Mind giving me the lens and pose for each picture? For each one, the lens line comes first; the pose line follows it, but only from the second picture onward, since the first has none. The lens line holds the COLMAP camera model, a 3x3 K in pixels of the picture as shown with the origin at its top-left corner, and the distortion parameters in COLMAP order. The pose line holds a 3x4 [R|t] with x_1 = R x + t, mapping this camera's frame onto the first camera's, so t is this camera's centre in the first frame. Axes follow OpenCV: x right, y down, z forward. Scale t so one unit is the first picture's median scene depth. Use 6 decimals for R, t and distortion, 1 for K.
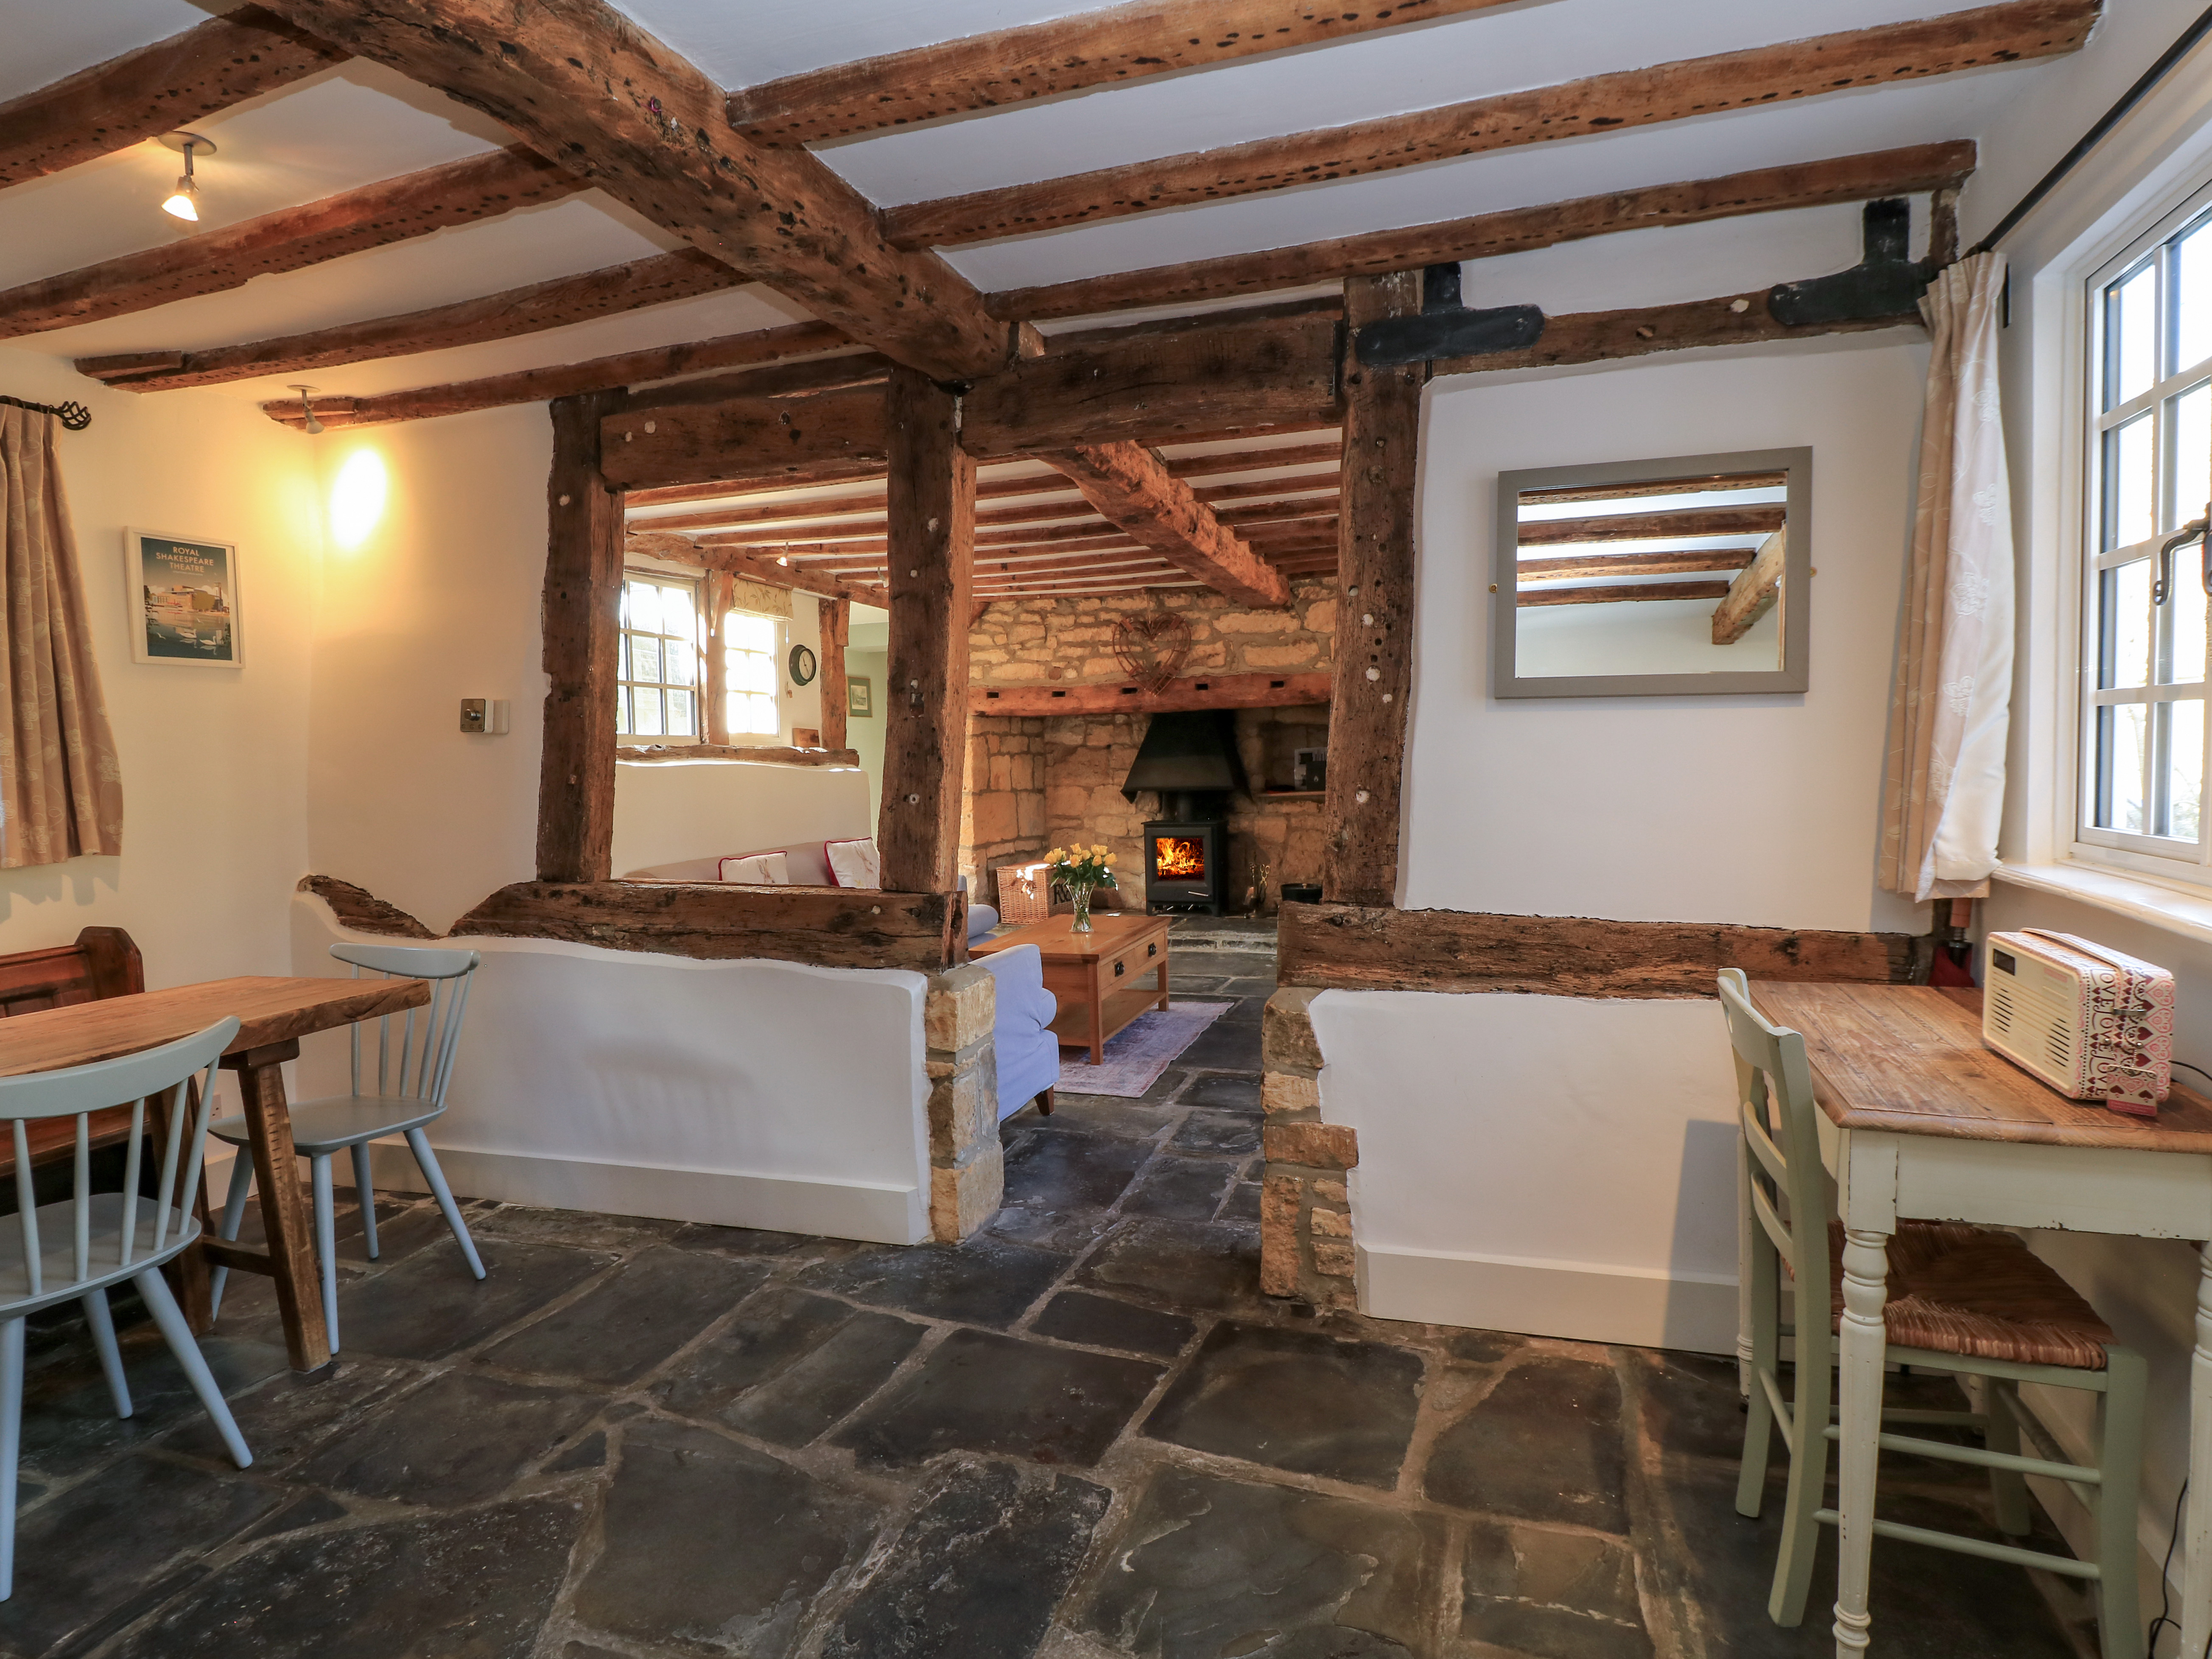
lens RADIAL K [[1163.1, 0, 1056.0], [0, 1163.1, 825.4], [0, 0, 1]] dist [0.004062, -0.016127]
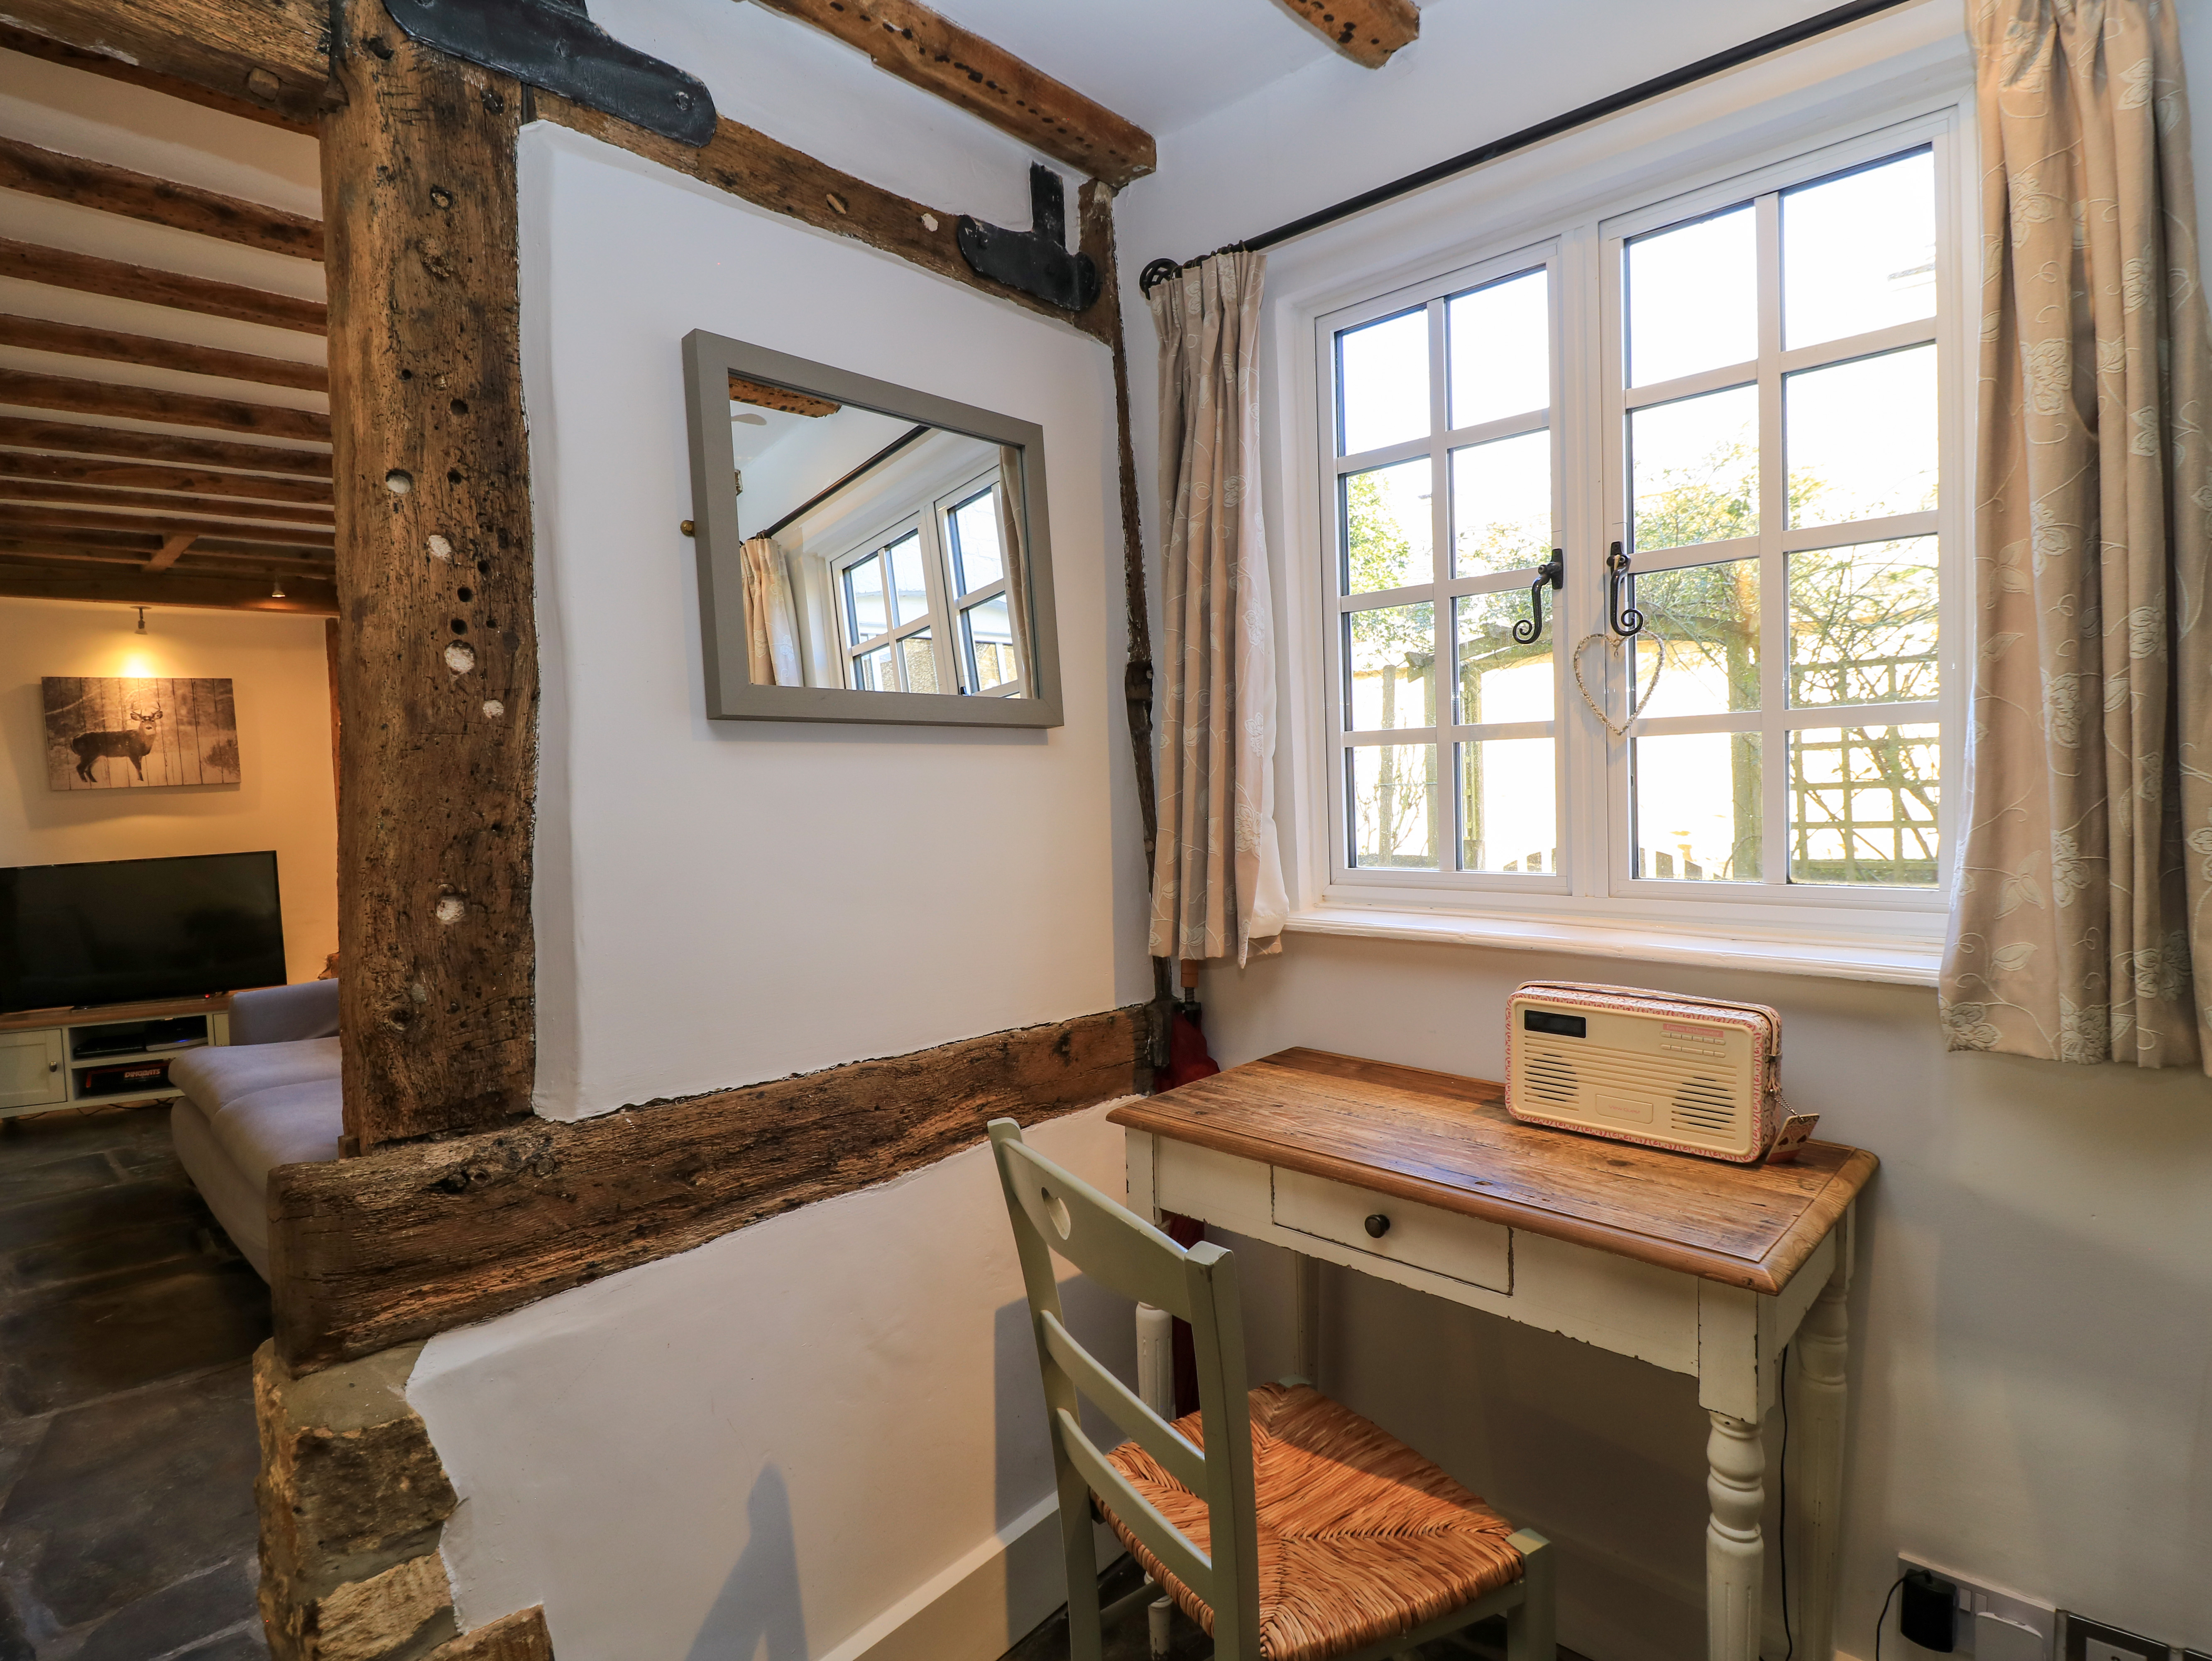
lens RADIAL K [[1164.2, 0, 1104.5], [0, 1164.2, 826.4], [0, 0, 1]] dist [0.005507, -0.017081]
pose [[0.386536, -0.030936, 0.921756, -0.080715], [0.083146, 0.996536, -0.001421, -0.036854], [-0.918519, 0.077189, 0.387769, 0.579729]]
